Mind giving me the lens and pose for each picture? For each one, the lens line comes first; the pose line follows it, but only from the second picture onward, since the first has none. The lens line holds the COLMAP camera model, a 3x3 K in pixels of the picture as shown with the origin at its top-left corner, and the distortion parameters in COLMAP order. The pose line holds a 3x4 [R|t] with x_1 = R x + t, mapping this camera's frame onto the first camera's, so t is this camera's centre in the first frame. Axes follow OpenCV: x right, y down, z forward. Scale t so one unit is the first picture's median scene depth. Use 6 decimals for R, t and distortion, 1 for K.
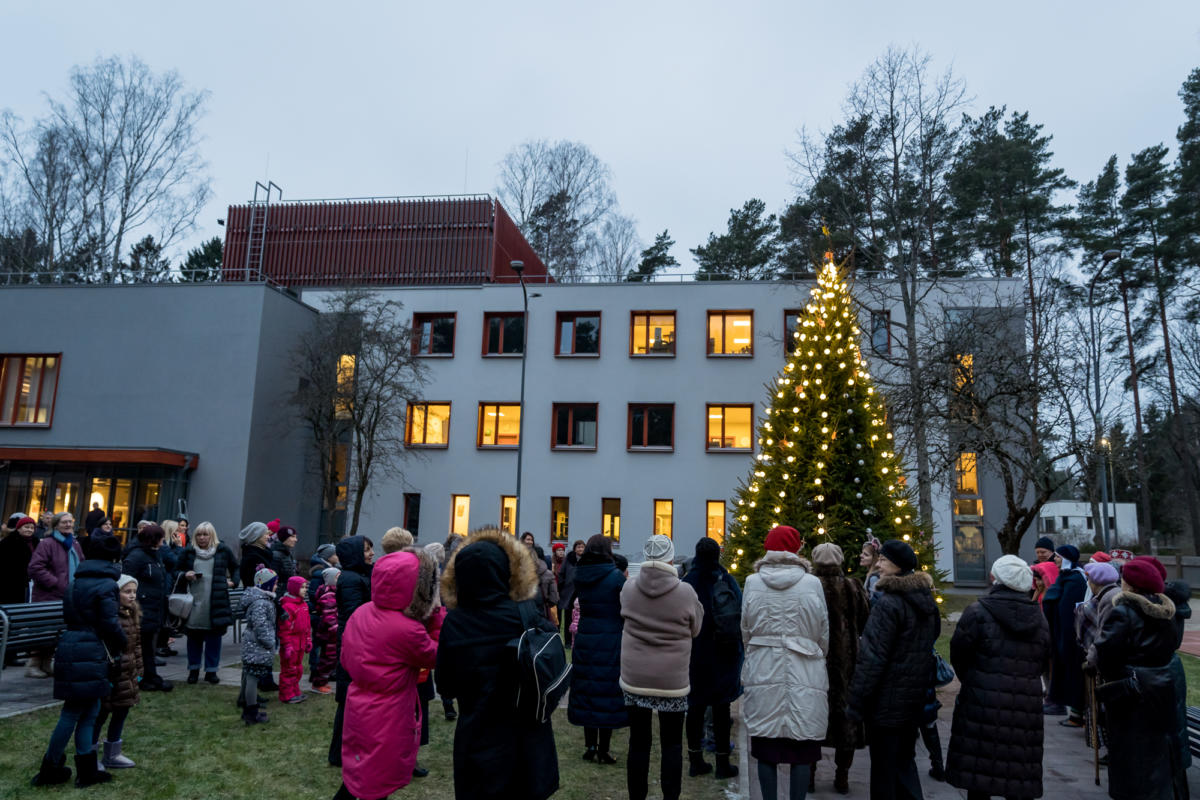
lens RADIAL K [[933.7, 0, 599.3], [0, 933.7, 375.8], [0, 0, 1]] dist [-0.005053, 0.003903]
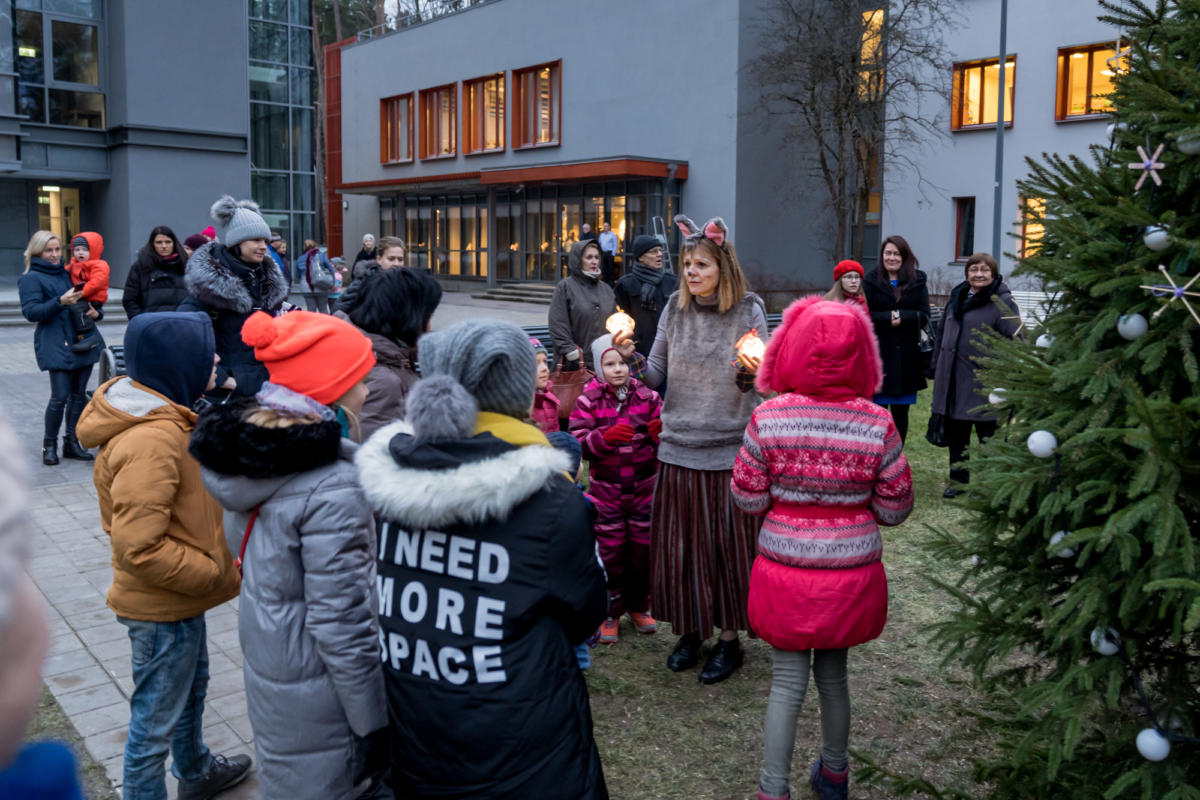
lens RADIAL K [[973.9, 0, 659.4], [0, 973.9, 338.8], [0, 0, 1]] dist [-0.026895, 0.001913]
pose [[0.770867, 0.038889, -0.635808, 0.088915], [0.119472, 0.971595, 0.204278, 0.052278], [0.625692, -0.233432, 0.744325, 0.282346]]
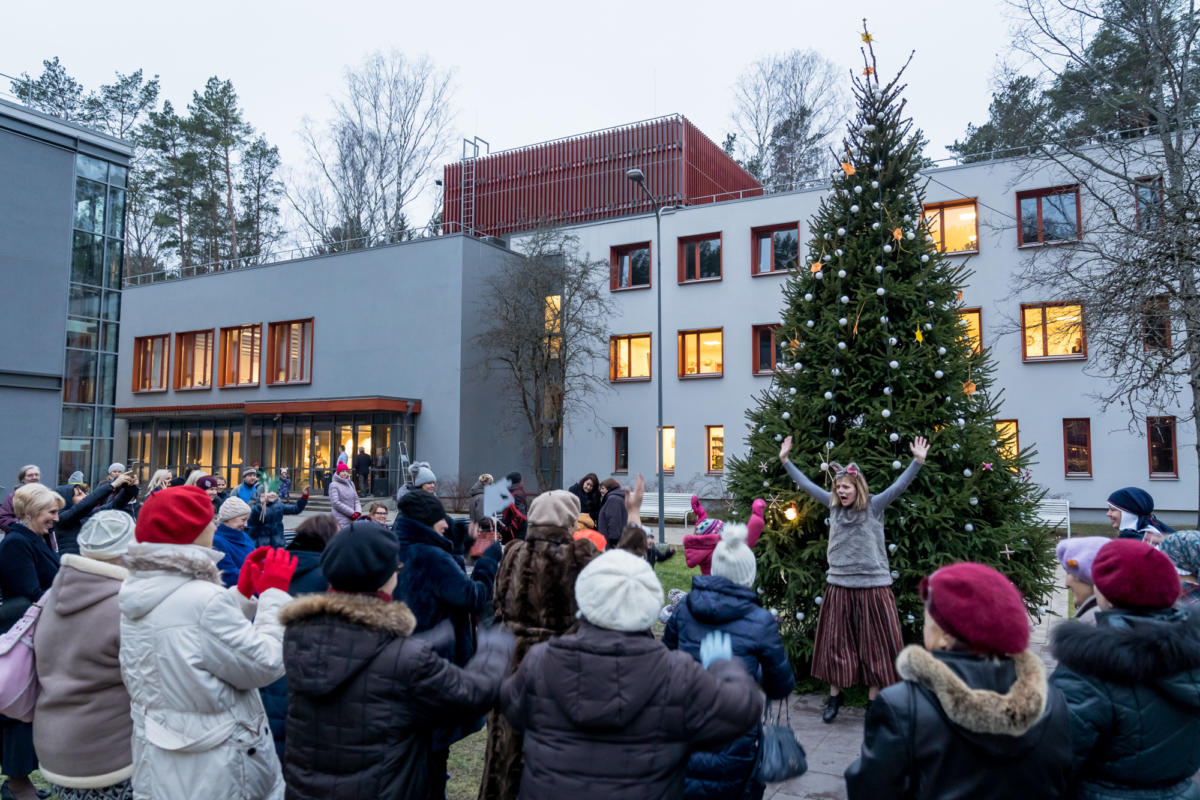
lens RADIAL K [[860.8, 0, 600.0], [0, 860.8, 400.0], [0, 0, 1]] dist [-0.018755, 0.003682]
pose [[0.930128, -0.050459, -0.363754, 0.115946], [0.085820, 0.992955, 0.081705, 0.018593], [0.357068, -0.107214, 0.927905, 0.129453]]
